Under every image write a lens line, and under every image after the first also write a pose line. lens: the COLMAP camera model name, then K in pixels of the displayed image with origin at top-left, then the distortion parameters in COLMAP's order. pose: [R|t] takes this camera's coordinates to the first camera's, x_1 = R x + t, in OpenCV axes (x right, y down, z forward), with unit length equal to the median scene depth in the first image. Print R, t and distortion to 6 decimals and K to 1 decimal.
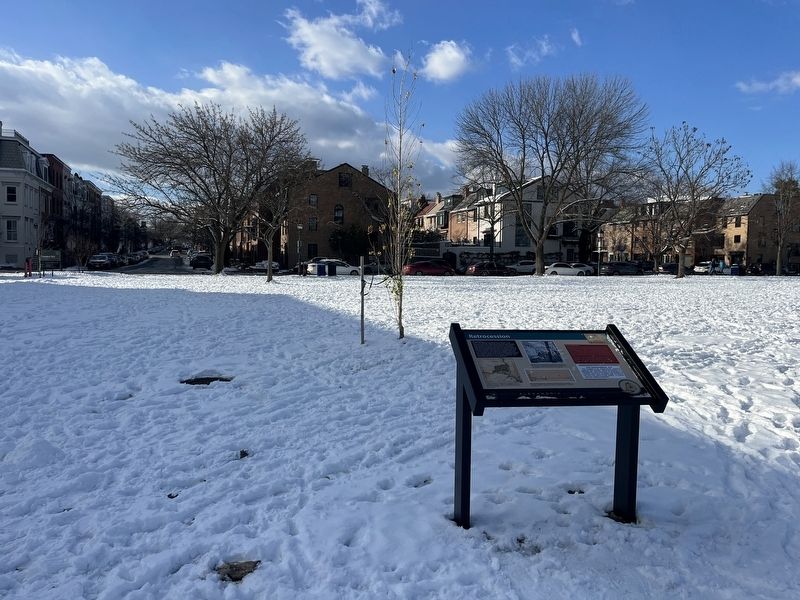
lens RADIAL K [[615.2, 0, 400.0], [0, 615.2, 300.0], [0, 0, 1]] dist [0.034740, -0.001027]
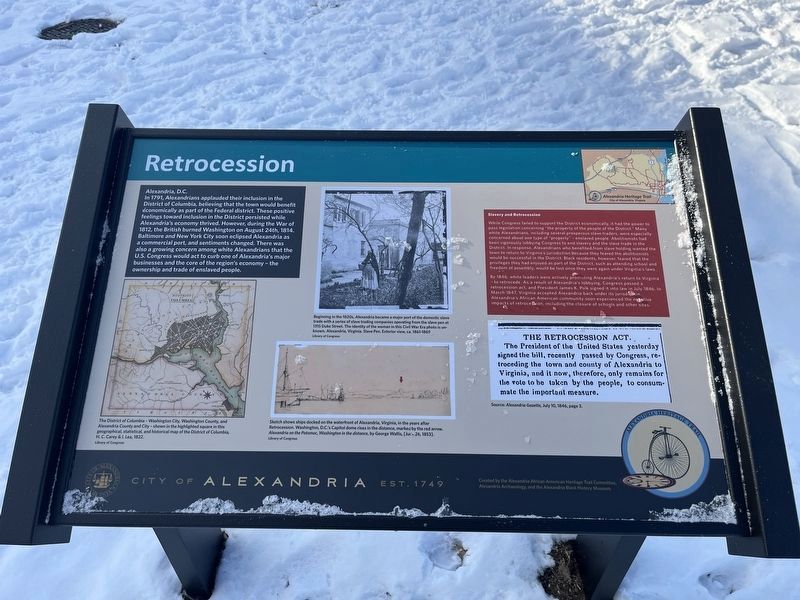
lens RADIAL K [[615.2, 0, 400.0], [0, 615.2, 300.0], [0, 0, 1]] dist [0.034740, -0.001027]
pose [[0.986036, 0.089462, -0.140459, 0.272145], [0.013589, 0.797410, 0.603286, -0.060482], [0.165974, -0.596770, 0.785059, 0.758041]]
